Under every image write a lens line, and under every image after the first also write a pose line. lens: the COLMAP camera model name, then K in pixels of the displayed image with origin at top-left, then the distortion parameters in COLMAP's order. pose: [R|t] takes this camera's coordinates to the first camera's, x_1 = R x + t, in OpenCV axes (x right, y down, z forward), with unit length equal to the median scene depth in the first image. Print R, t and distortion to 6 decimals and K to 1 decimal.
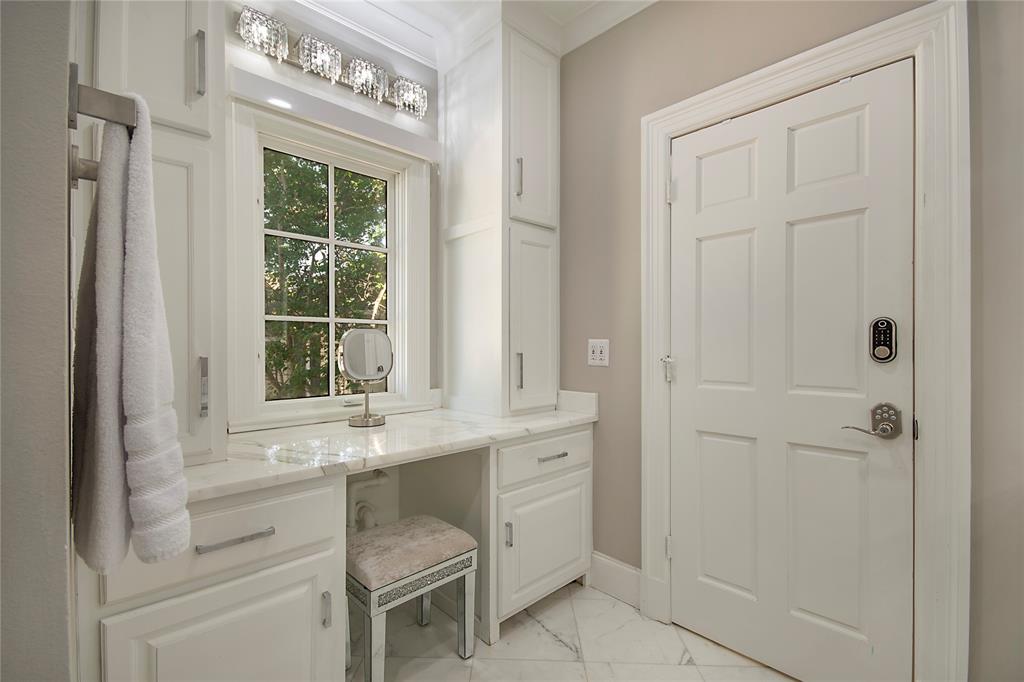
lens RADIAL K [[454.5, 0, 513.0], [0, 454.5, 346.8], [0, 0, 1]] dist [0.000984, -0.000744]
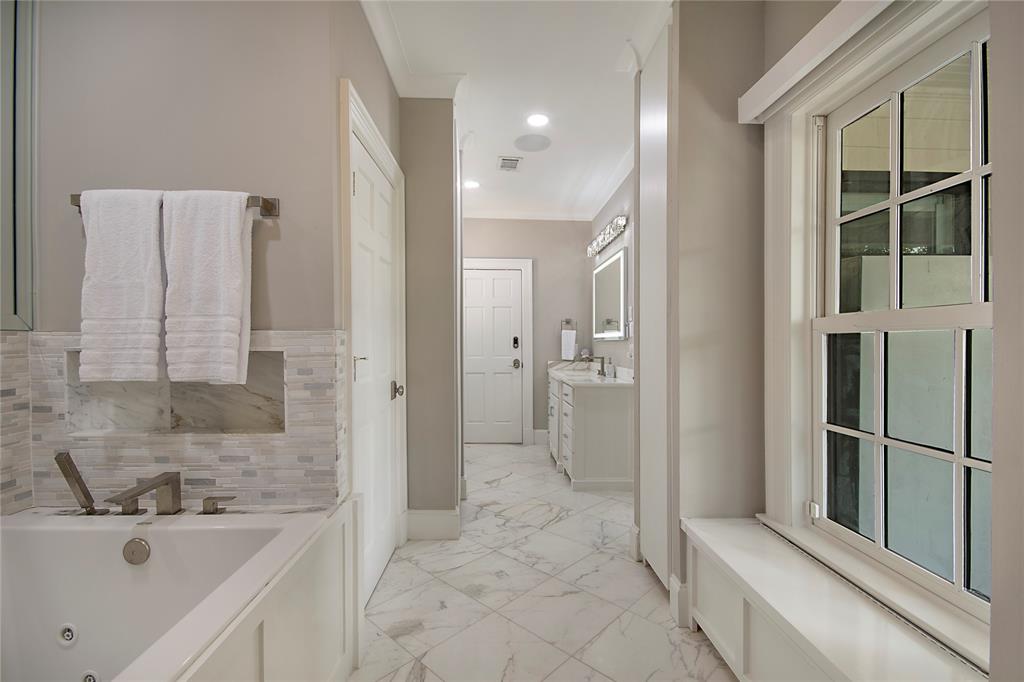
lens RADIAL K [[454.5, 0, 512.2], [0, 454.5, 342.3], [0, 0, 1]] dist [0.000984, -0.000744]
pose [[0.675906, 0.003365, 0.736981, -1.945728], [-0.000628, 0.999992, -0.003990, -0.000840], [-0.736988, 0.002234, 0.675902, -1.501508]]
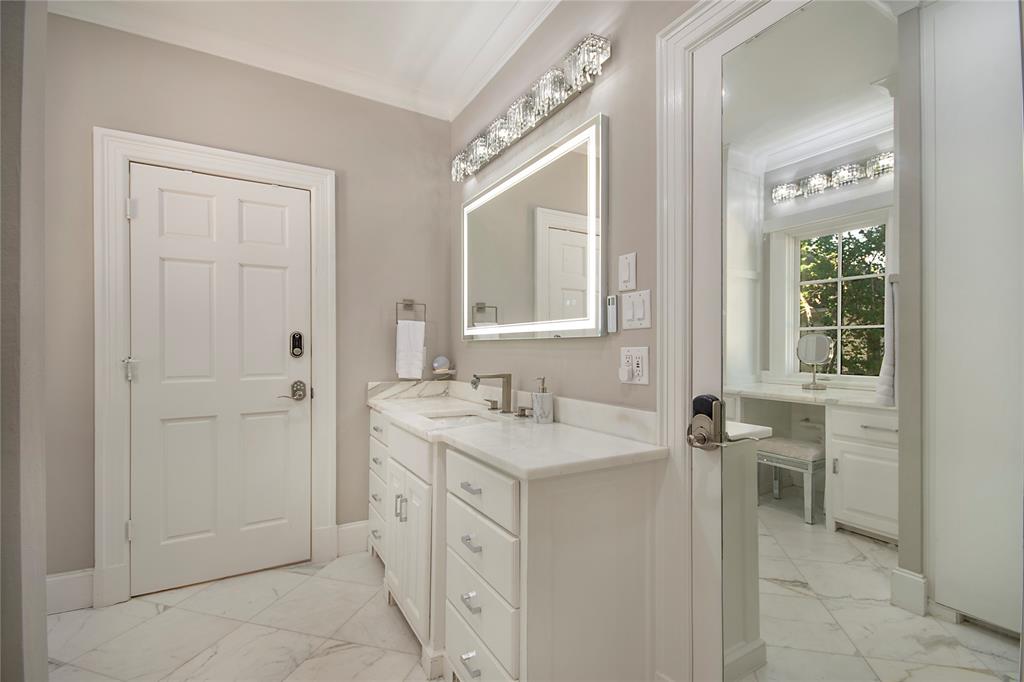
lens RADIAL K [[454.5, 0, 514.5], [0, 454.5, 343.3], [0, 0, 1]] dist [0.000984, -0.000744]
pose [[0.241092, 0.008779, 0.970463, -0.664405], [0.003045, 0.999947, -0.009802, -0.000348], [-0.970497, 0.005318, 0.241053, -0.232578]]
